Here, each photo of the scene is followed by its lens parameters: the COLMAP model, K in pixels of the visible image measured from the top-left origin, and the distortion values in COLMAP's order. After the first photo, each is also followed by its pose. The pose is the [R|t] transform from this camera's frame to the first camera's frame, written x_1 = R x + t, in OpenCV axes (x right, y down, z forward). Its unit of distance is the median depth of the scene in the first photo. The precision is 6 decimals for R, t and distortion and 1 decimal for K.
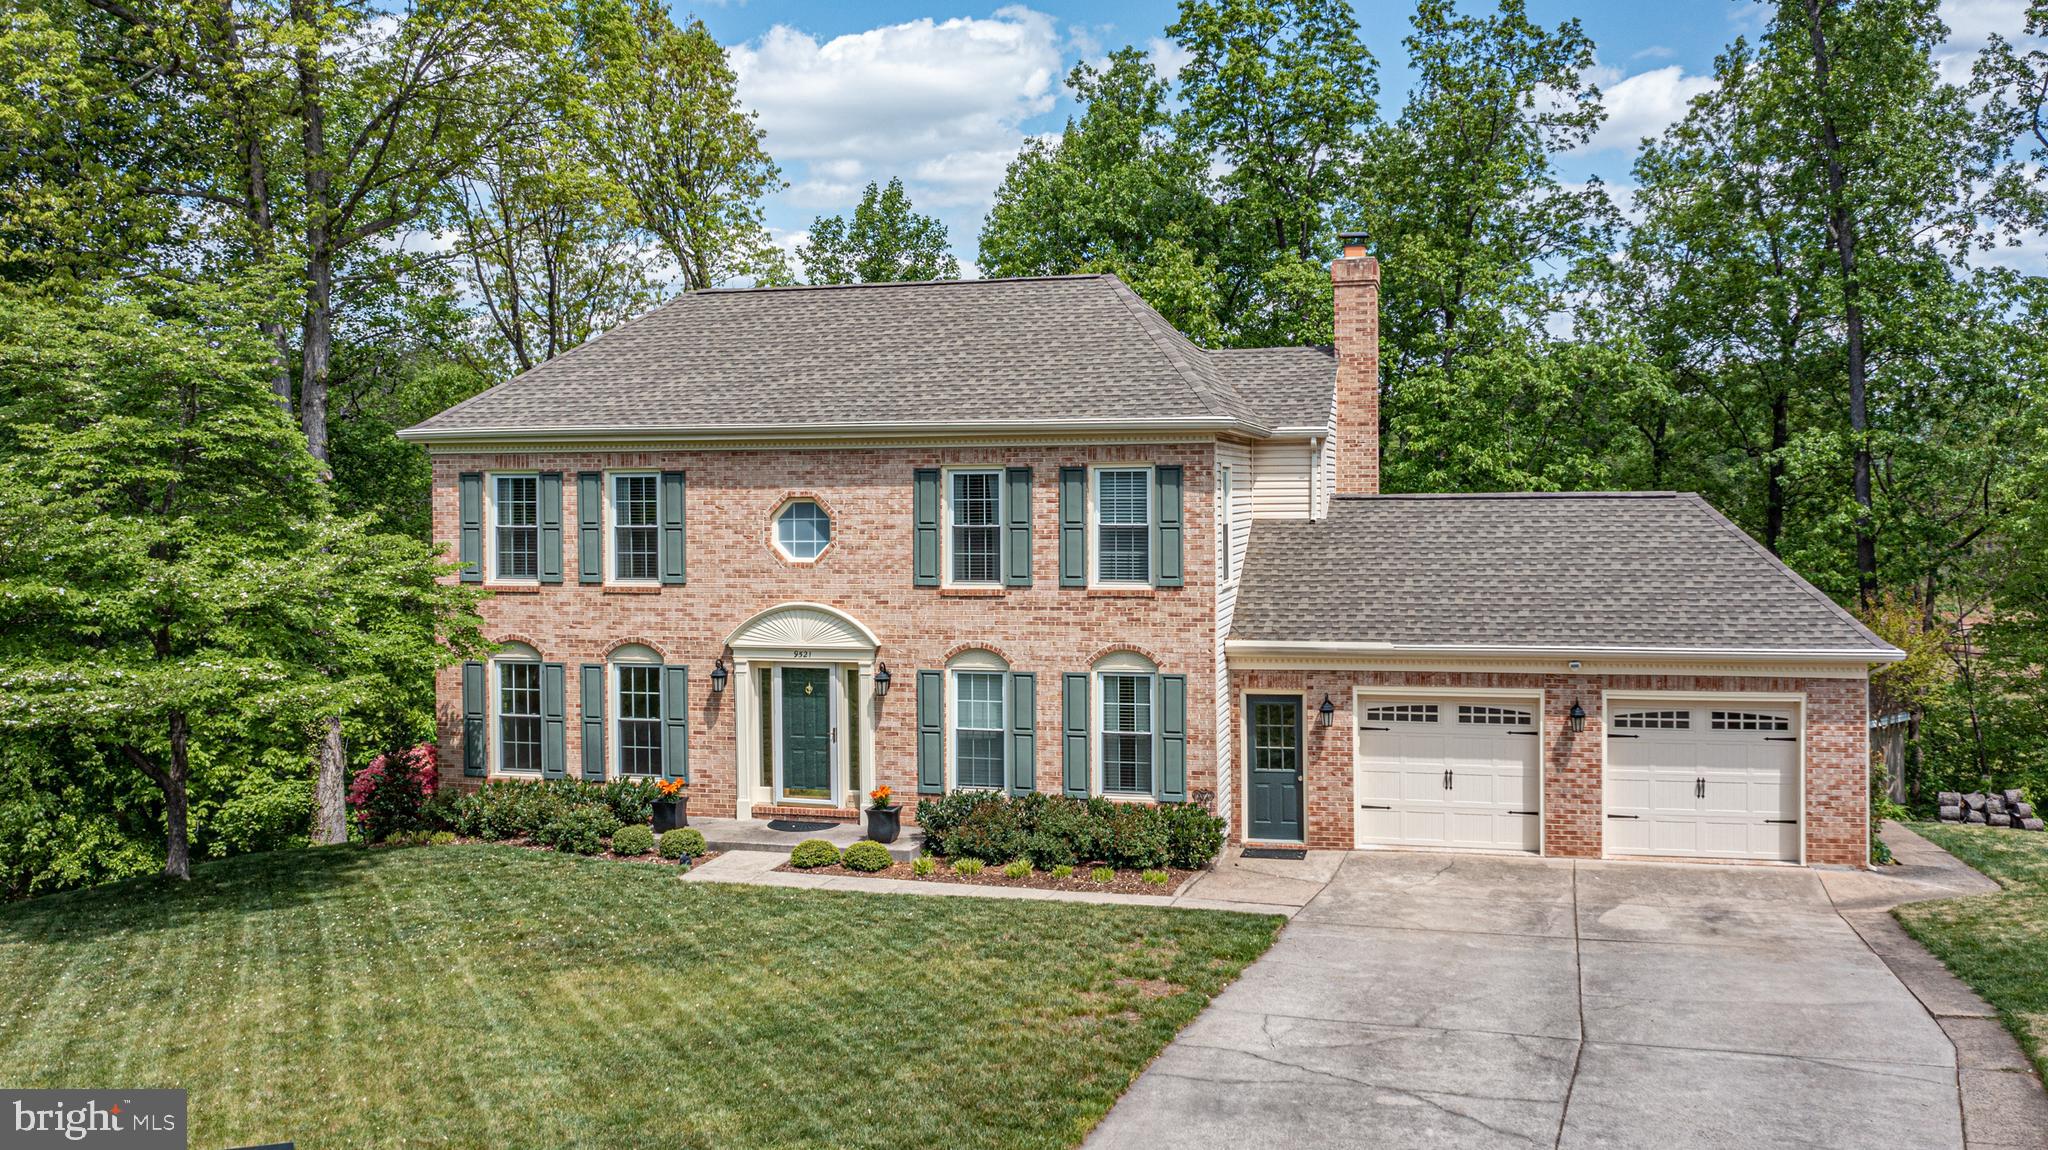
lens RADIAL K [[1676.6, 0, 1078.0], [0, 1676.6, 490.4], [0, 0, 1]] dist [-0.021119, 0.007635]
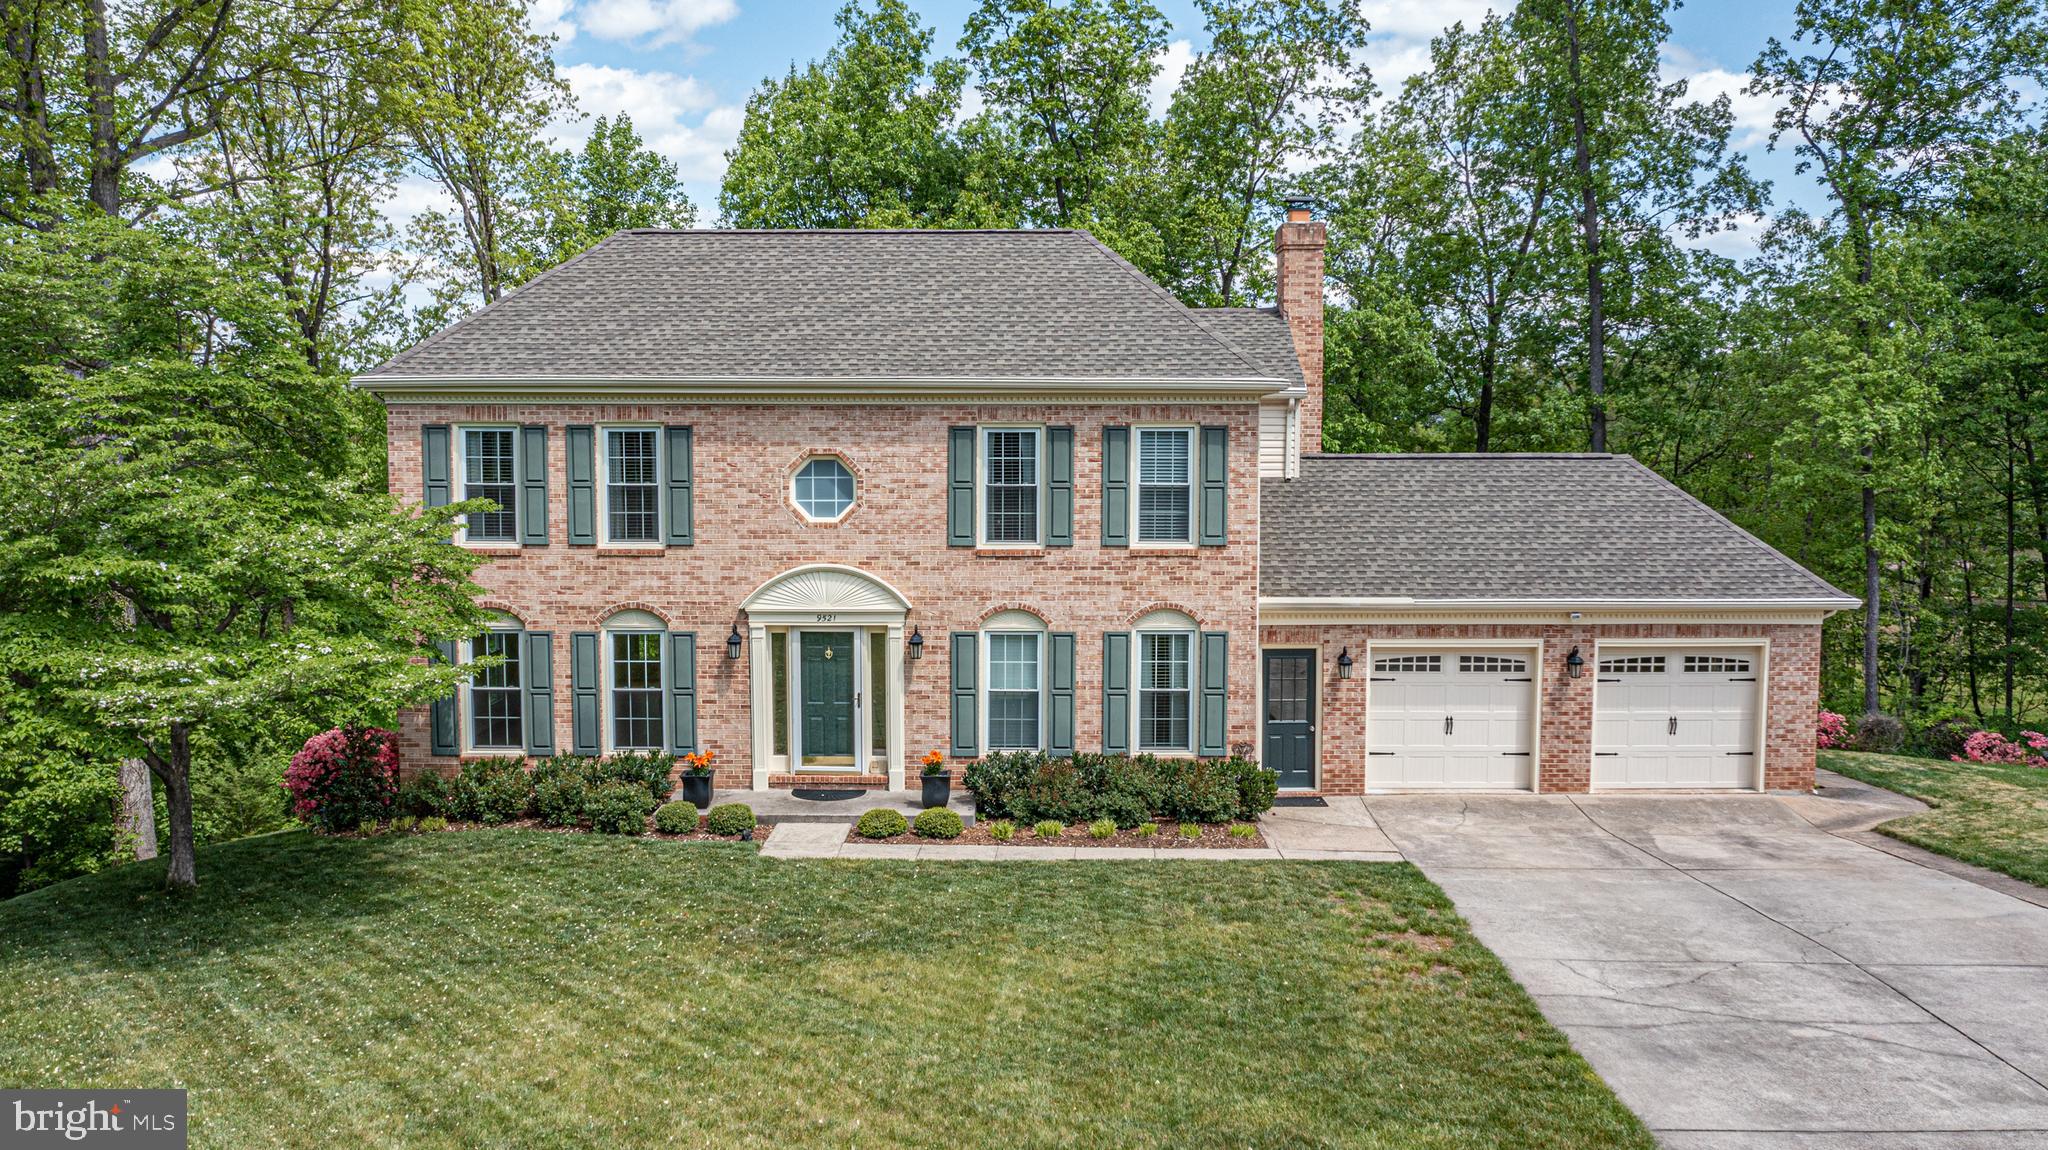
lens RADIAL K [[1643.4, 0, 1027.4], [0, 1643.4, 545.1], [0, 0, 1]] dist [-0.024640, 0.010158]
pose [[0.972358, -0.007029, 0.233390, -0.280312], [-0.008255, 0.997887, 0.064444, -0.005765], [-0.233349, -0.064590, 0.970245, 0.061893]]
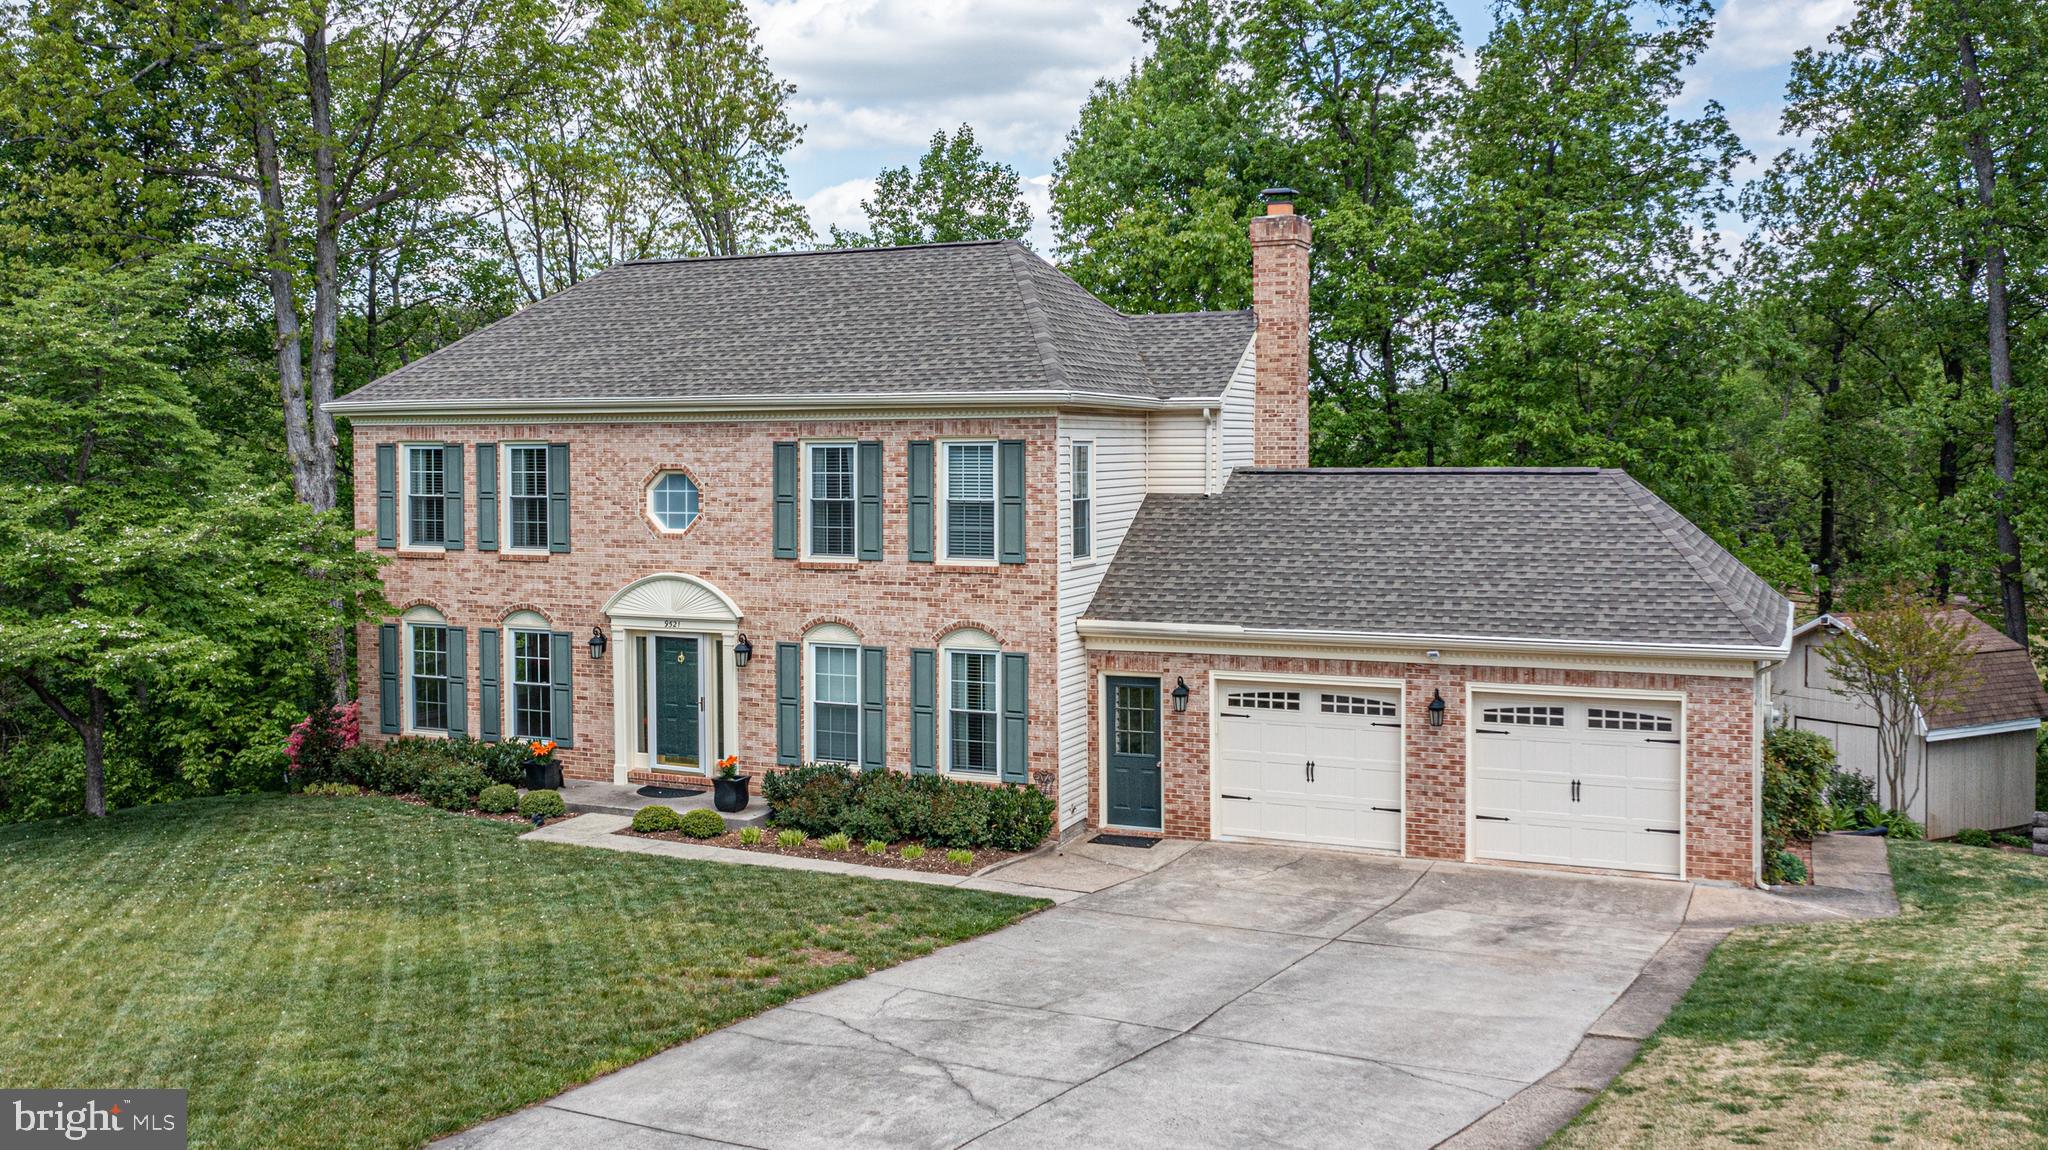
lens RADIAL K [[1822.4, 0, 936.7], [0, 1822.4, 466.7], [0, 0, 1]] dist [-0.013244, -0.011714]
pose [[0.979584, 0.005230, -0.200967, 0.220745], [-0.002857, 0.999923, 0.012098, -0.011653], [0.201015, -0.011277, 0.979523, -0.051081]]
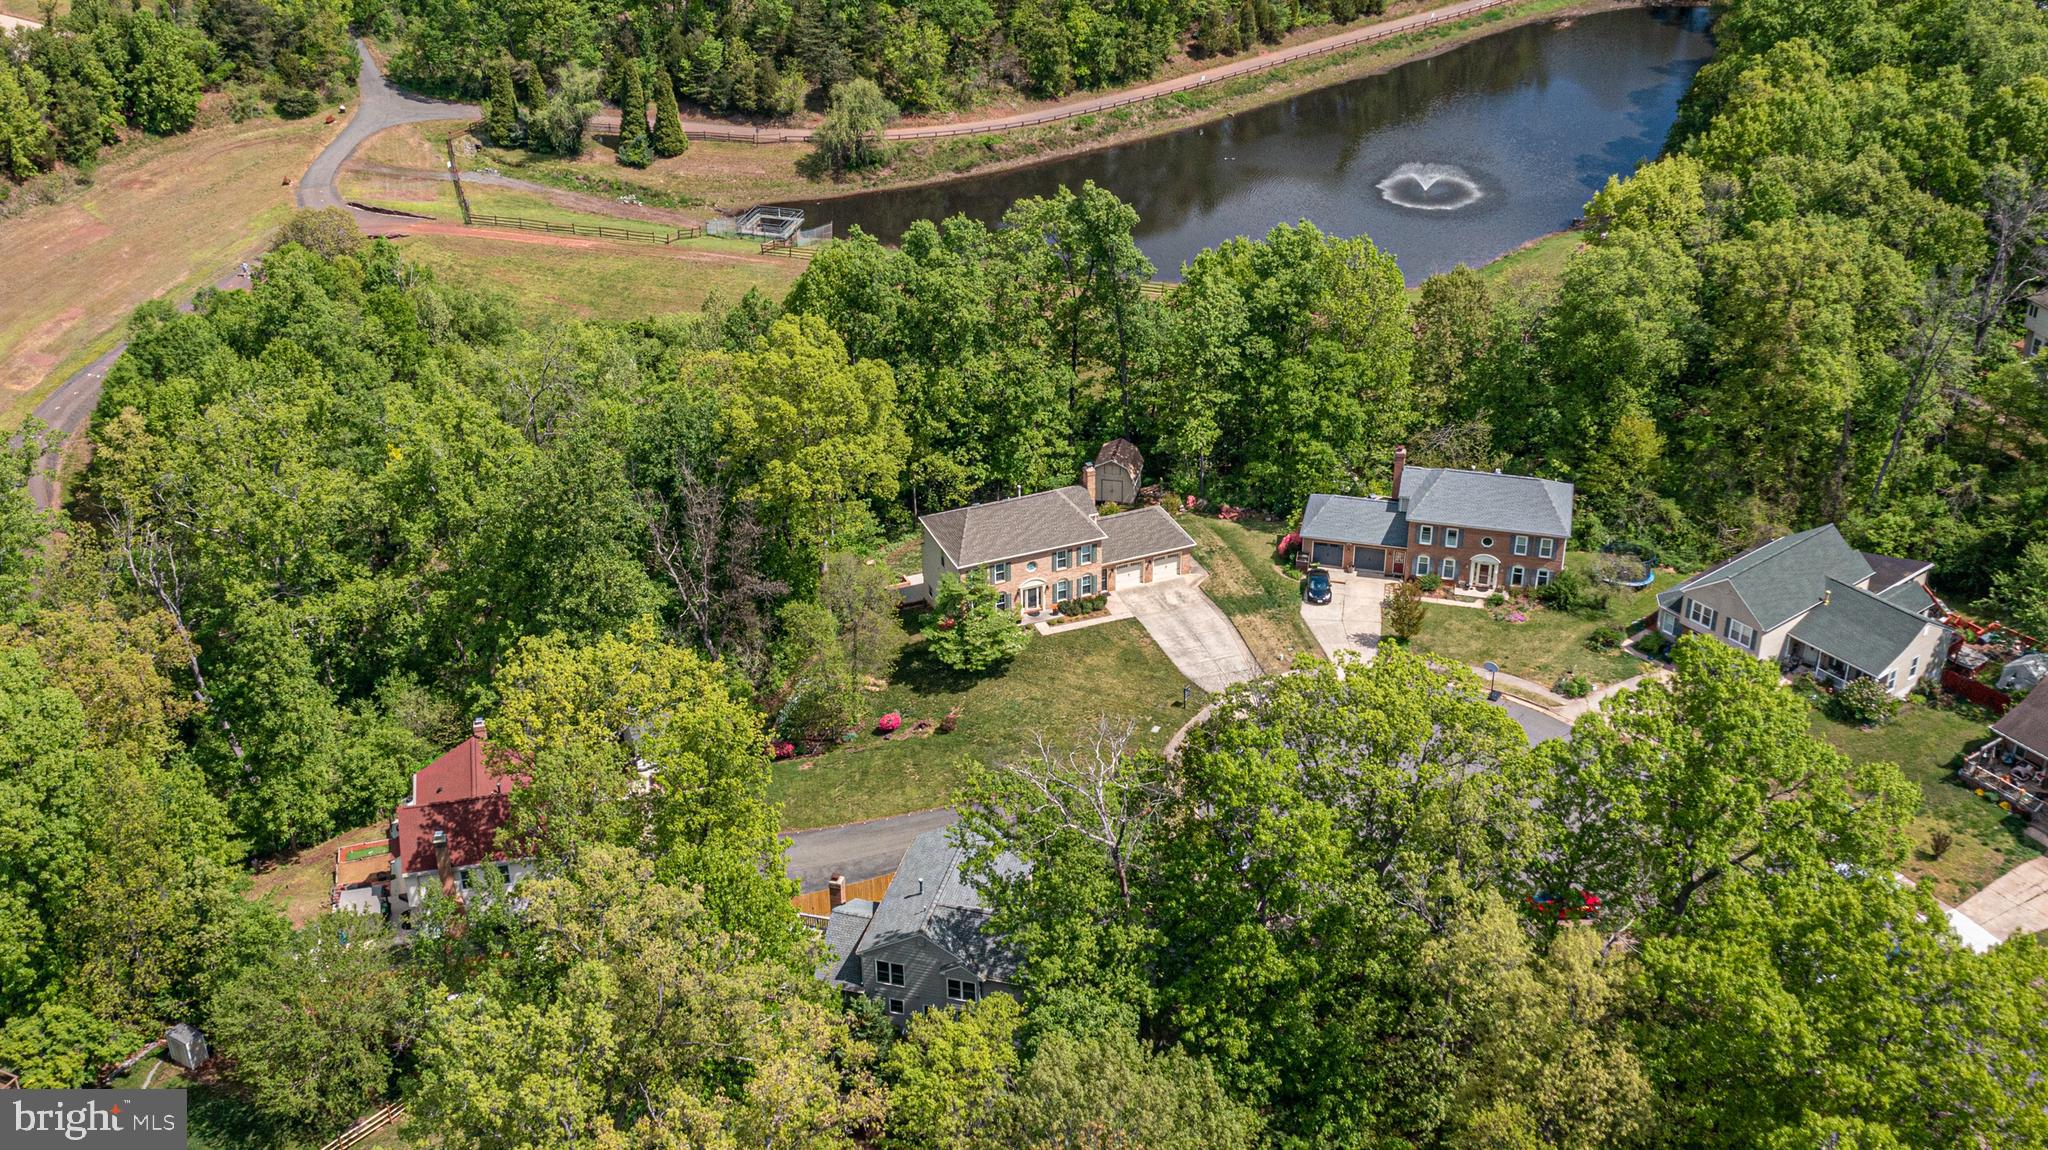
lens RADIAL K [[2136.6, 0, 1027.8], [0, 2136.6, 501.5], [0, 0, 1]] dist [-0.020789, -0.004883]
pose [[0.816231, -0.274216, 0.508501, -3.793419], [0.002585, 0.881901, 0.471427, -3.575975], [-0.577721, -0.383479, 0.720543, -4.078383]]
